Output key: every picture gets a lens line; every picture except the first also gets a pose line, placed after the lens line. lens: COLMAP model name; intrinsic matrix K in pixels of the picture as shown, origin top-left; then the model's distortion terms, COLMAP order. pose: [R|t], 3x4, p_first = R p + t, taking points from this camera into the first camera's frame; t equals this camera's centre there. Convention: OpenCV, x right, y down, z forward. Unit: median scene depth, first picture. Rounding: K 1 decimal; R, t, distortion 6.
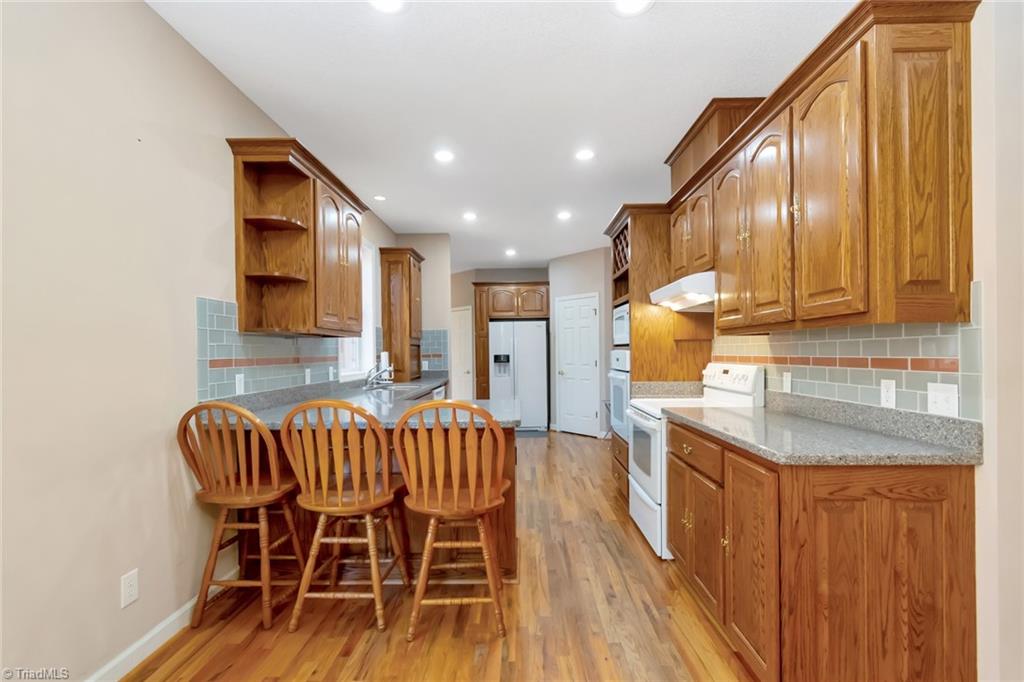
lens RADIAL K [[475.8, 0, 529.3], [0, 475.8, 352.0], [0, 0, 1]] dist [0.005633, -0.000442]
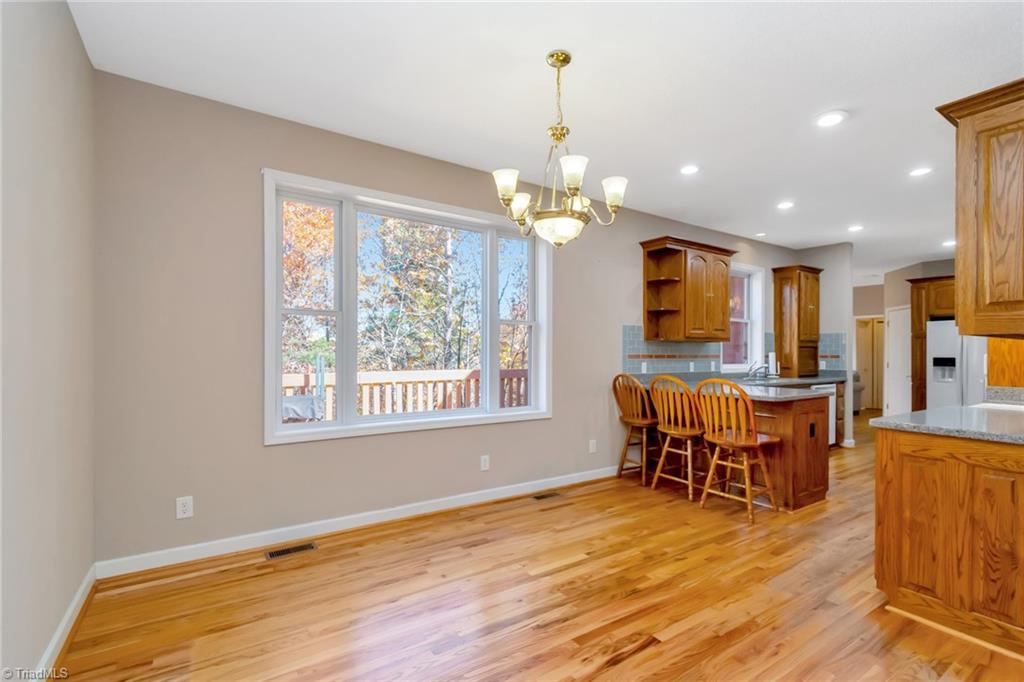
lens RADIAL K [[475.8, 0, 506.7], [0, 475.8, 353.6], [0, 0, 1]] dist [0.005633, -0.000442]
pose [[0.540434, 0.015011, -0.841253, 0.652549], [-0.011681, 0.999878, 0.010338, -0.002880], [0.841306, 0.004240, 0.540543, -0.465645]]
